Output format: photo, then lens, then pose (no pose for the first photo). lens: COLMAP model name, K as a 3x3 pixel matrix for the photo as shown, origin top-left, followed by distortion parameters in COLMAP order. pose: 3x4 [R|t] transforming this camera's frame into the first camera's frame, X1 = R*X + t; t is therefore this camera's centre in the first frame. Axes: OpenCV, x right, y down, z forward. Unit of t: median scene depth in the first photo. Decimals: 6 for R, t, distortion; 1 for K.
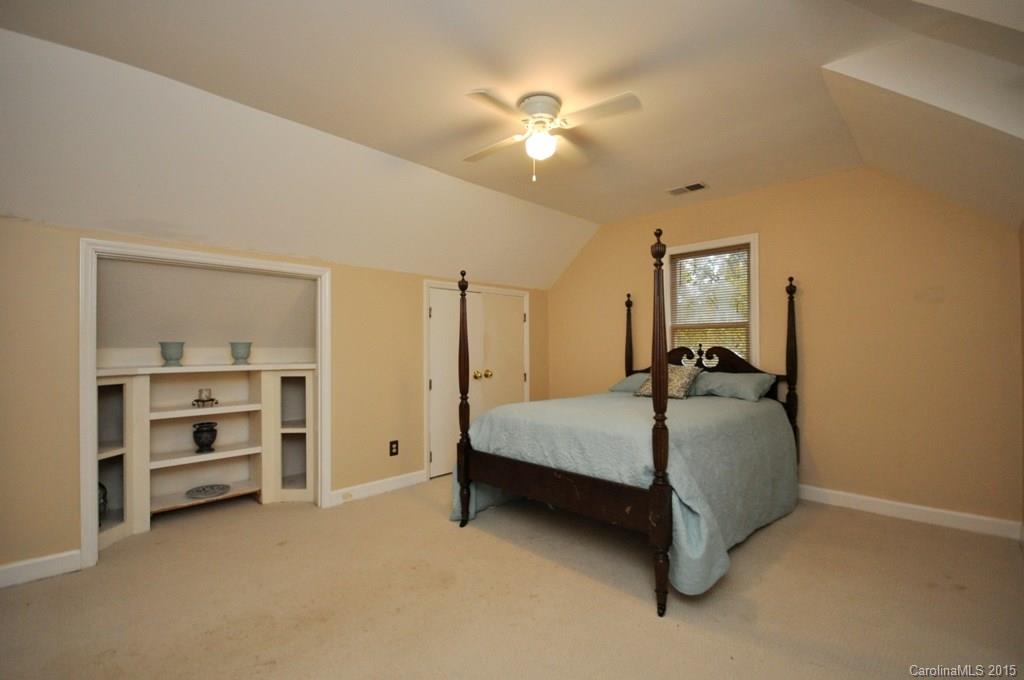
lens RADIAL K [[455.3, 0, 515.4], [0, 455.3, 347.7], [0, 0, 1]] dist [0.000973, 0.000304]
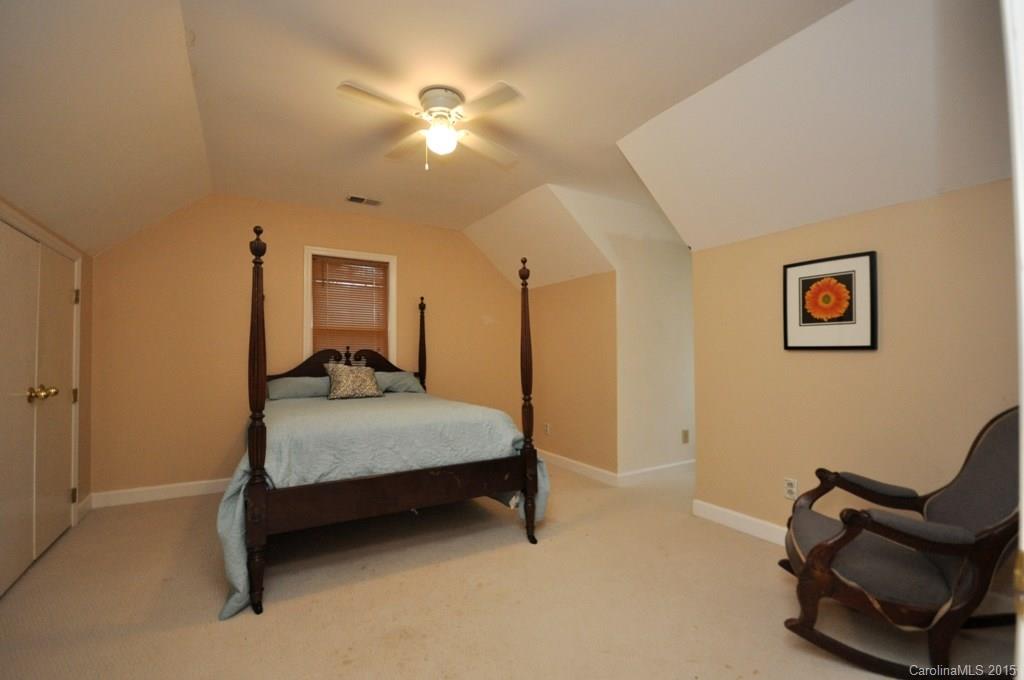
lens RADIAL K [[455.3, 0, 515.4], [0, 455.3, 347.7], [0, 0, 1]] dist [0.000973, 0.000304]
pose [[0.253058, 0.024842, 0.967132, -0.707165], [-0.001662, 0.999680, -0.025243, 0.027784], [-0.967450, 0.004781, 0.253018, 0.494876]]
